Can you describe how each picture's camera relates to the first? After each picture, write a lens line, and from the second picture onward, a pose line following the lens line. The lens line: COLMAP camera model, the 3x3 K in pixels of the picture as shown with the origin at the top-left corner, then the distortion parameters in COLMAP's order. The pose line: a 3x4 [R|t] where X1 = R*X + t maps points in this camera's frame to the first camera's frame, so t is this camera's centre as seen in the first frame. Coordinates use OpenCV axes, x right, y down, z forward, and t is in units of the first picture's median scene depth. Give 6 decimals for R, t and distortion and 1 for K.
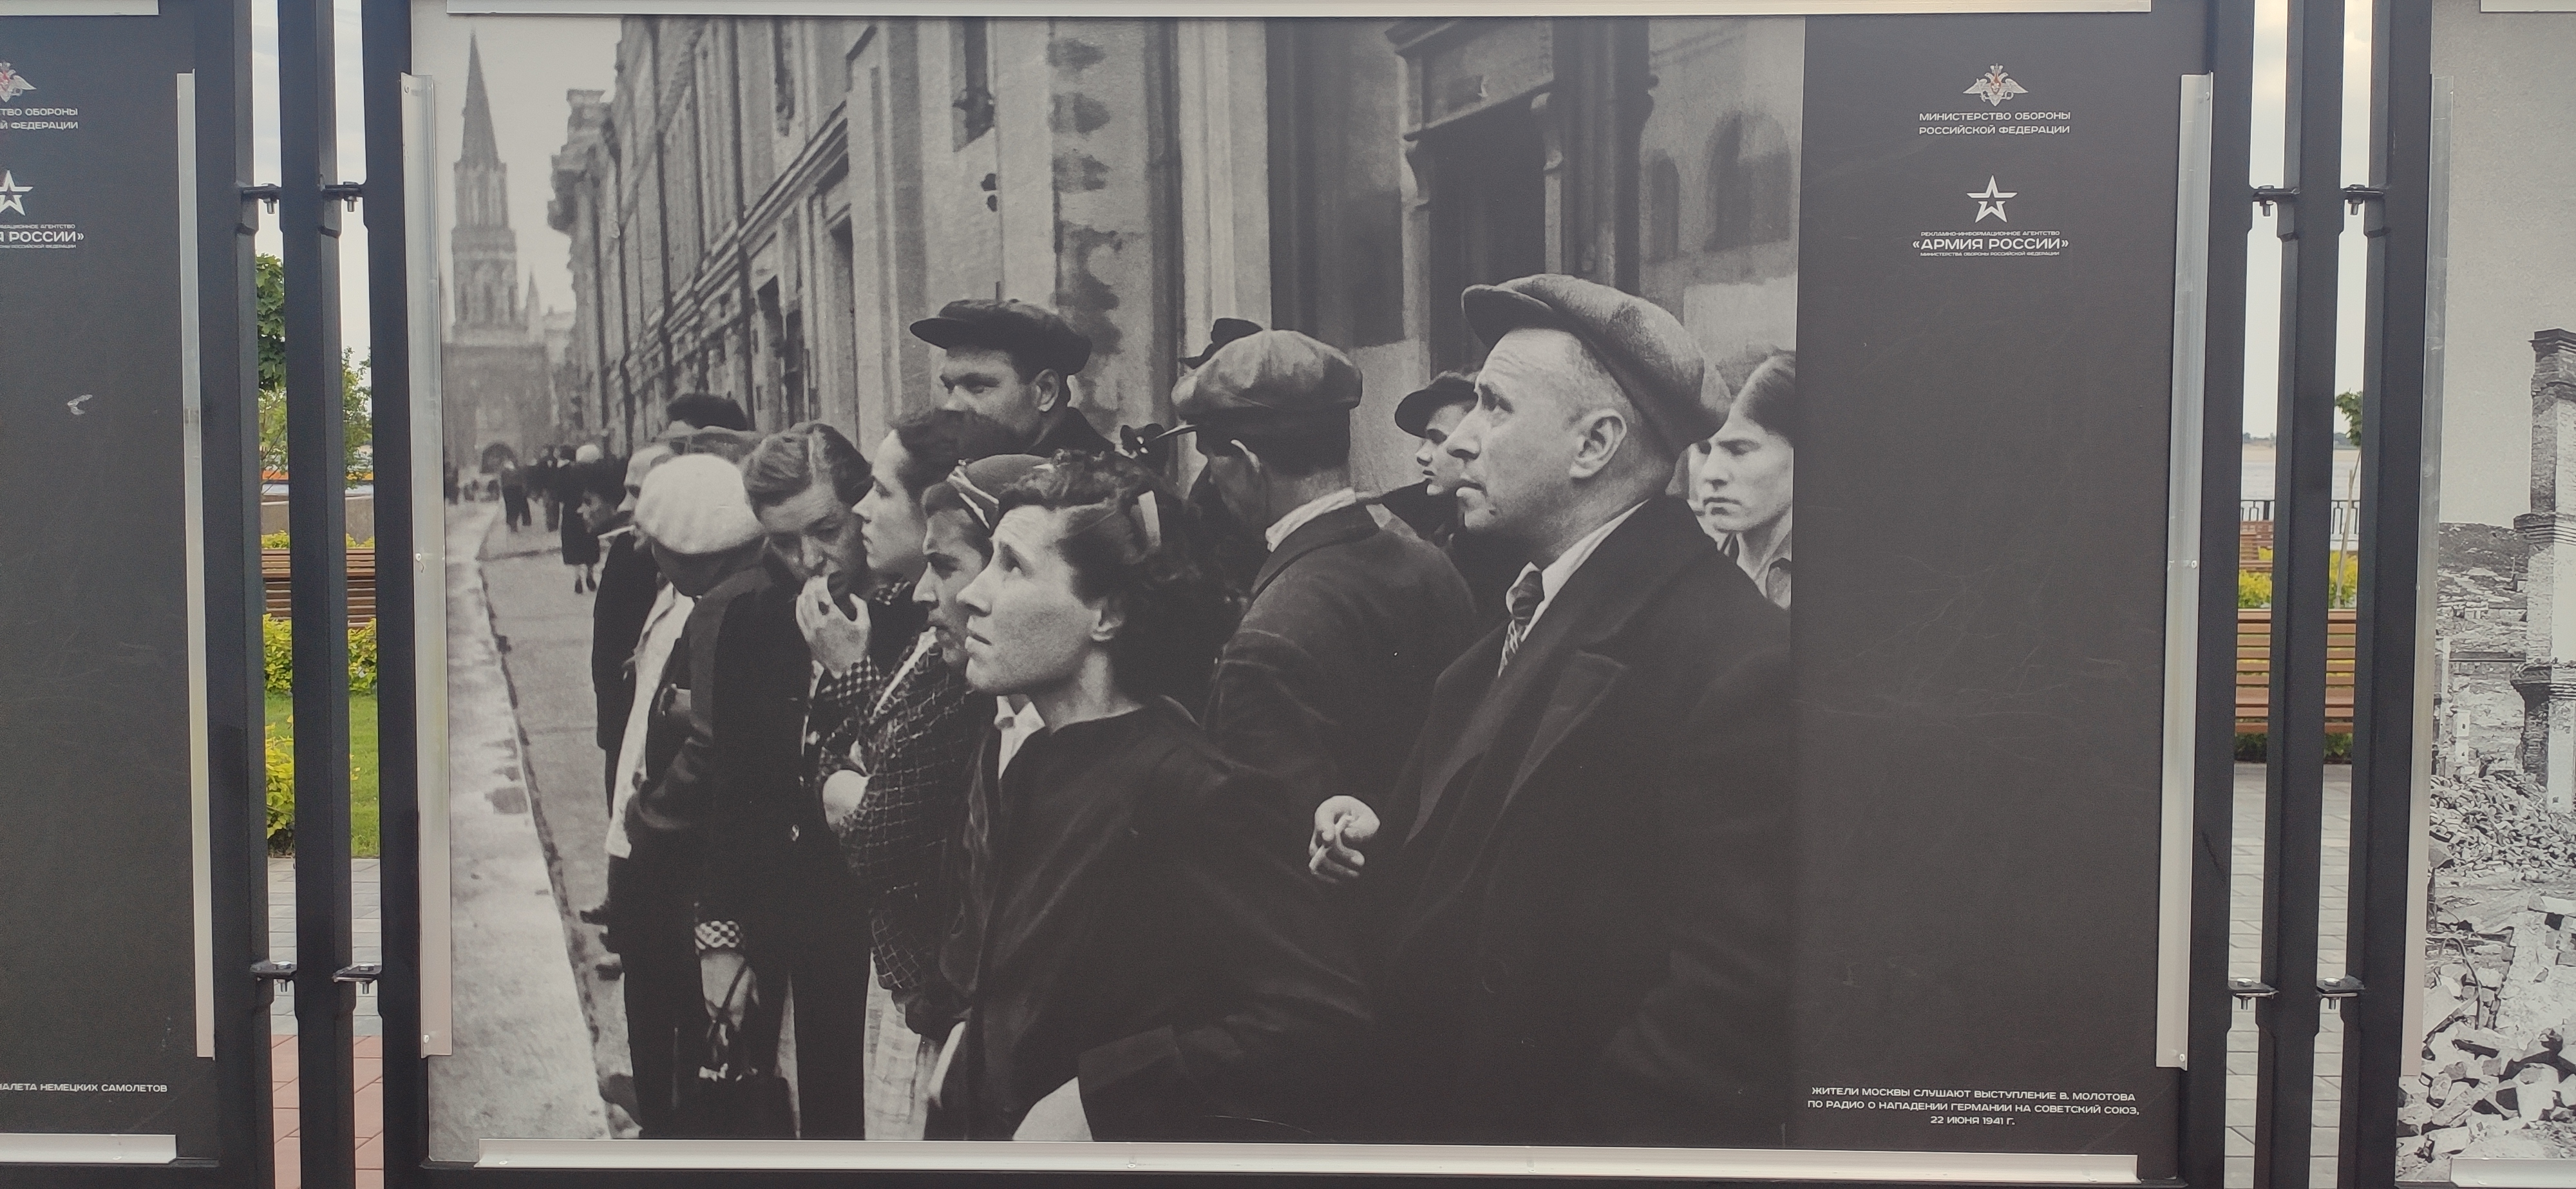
lens RADIAL K [[1832.0, 0, 1288.0], [0, 1832.0, 594.5], [0, 0, 1]] dist [0.045936, -0.039380]
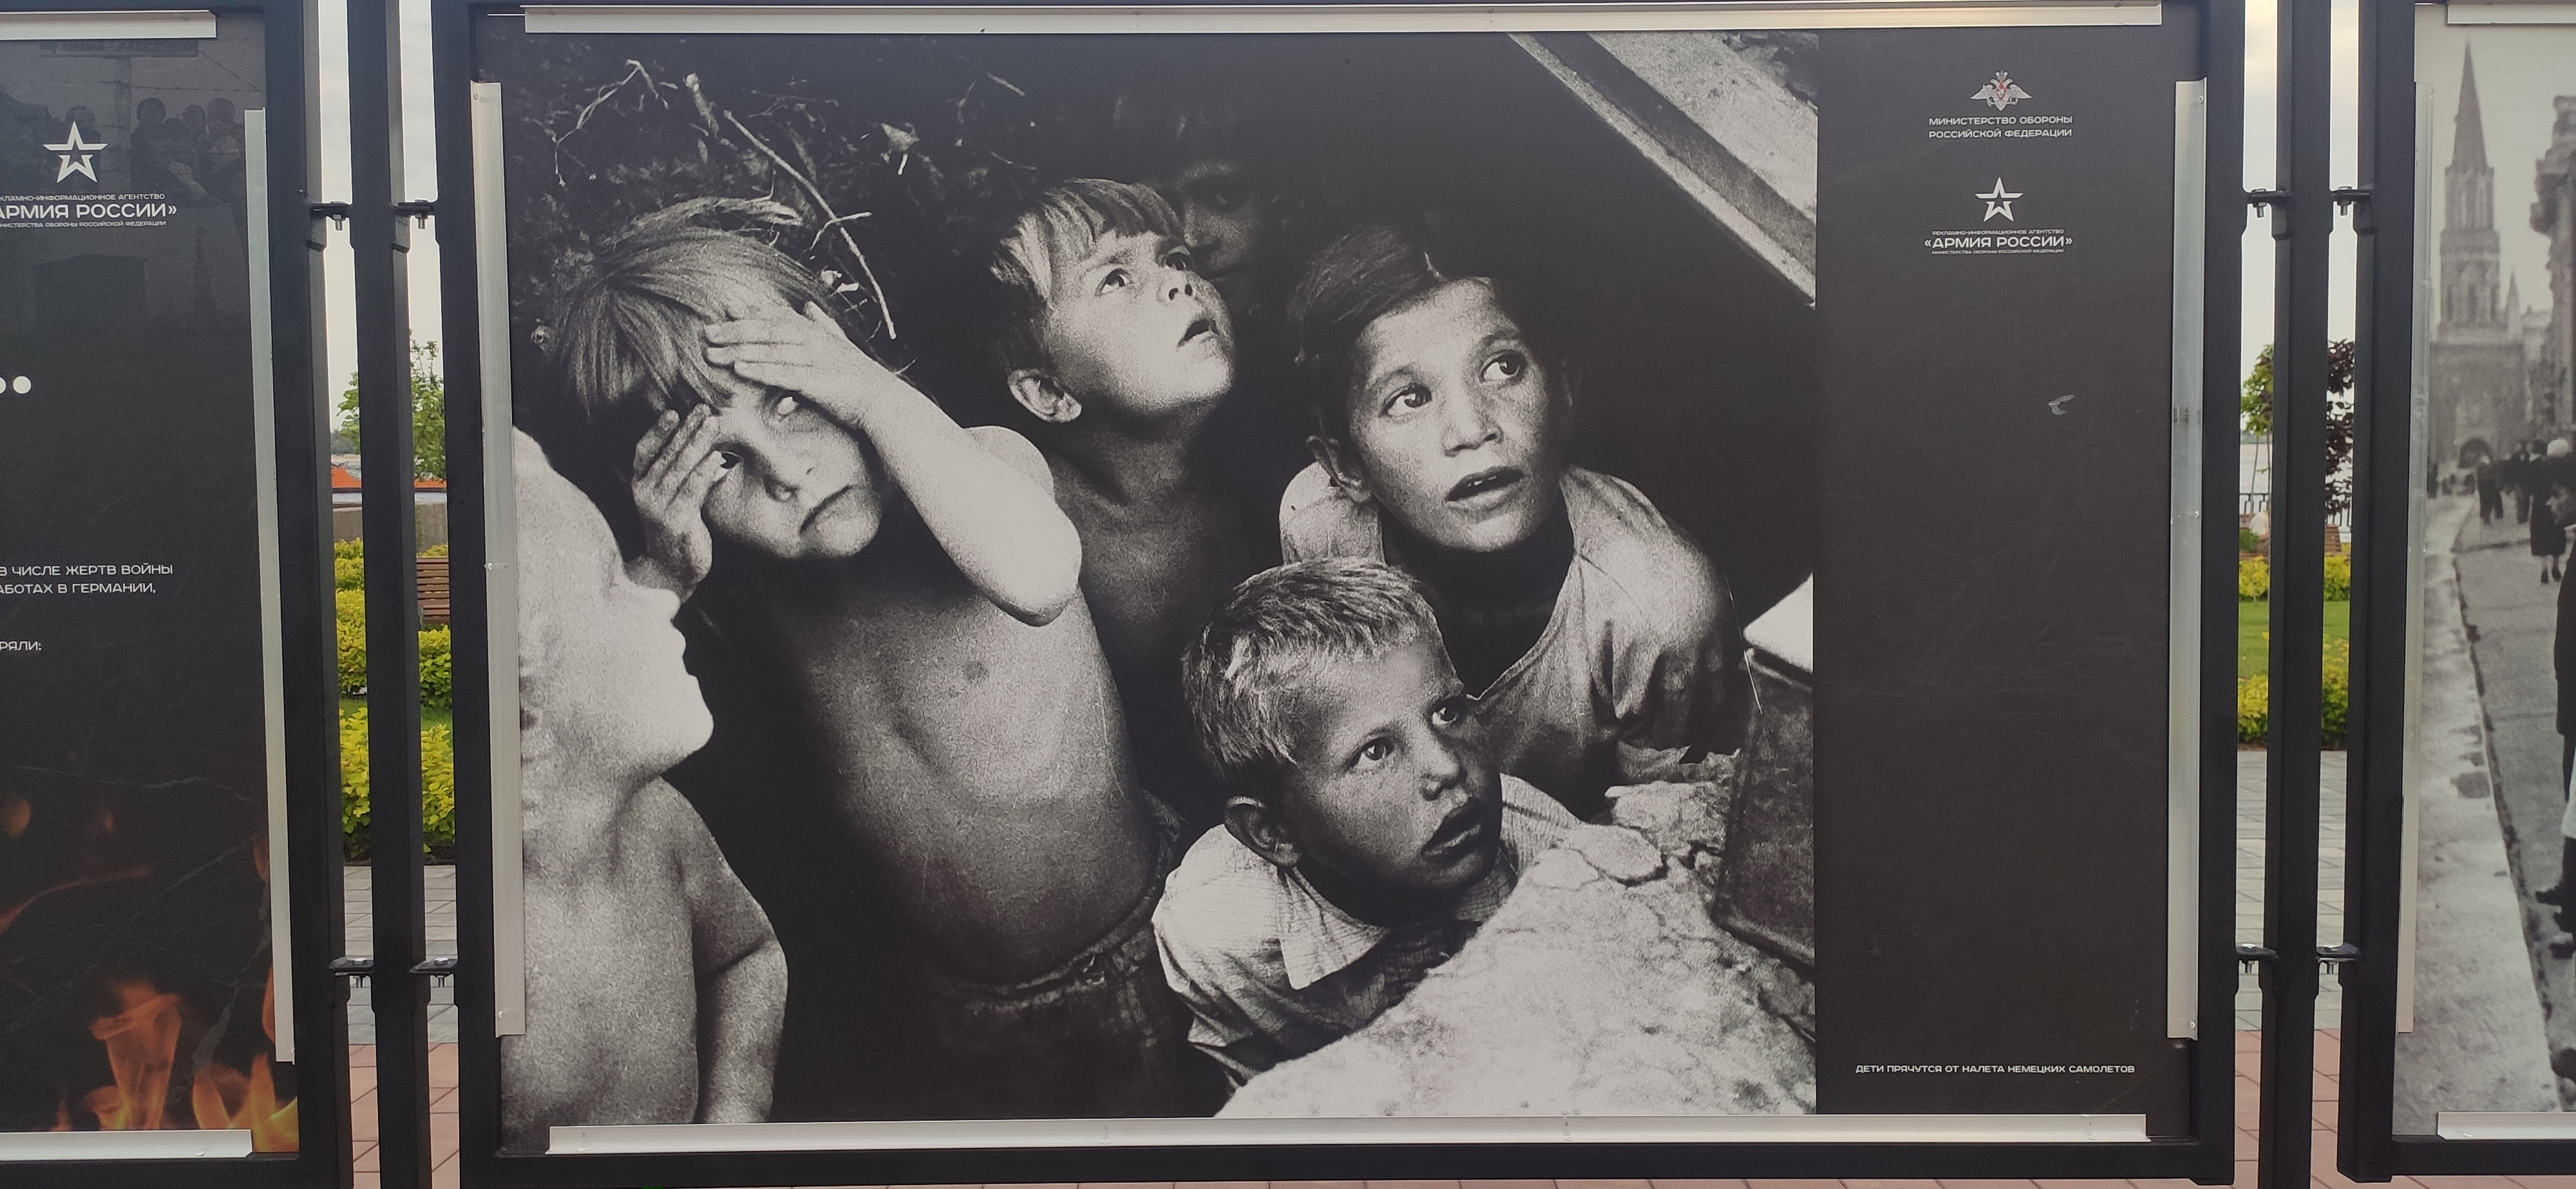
lens RADIAL K [[1789.0, 0, 1283.6], [0, 1789.0, 586.8], [0, 0, 1]] dist [-0.006844, -0.000851]
pose [[0.999779, -0.012024, 0.017262, -1.102309], [0.012038, 0.999927, -0.000668, -0.006529], [-0.017253, 0.000876, 0.999851, 0.015782]]
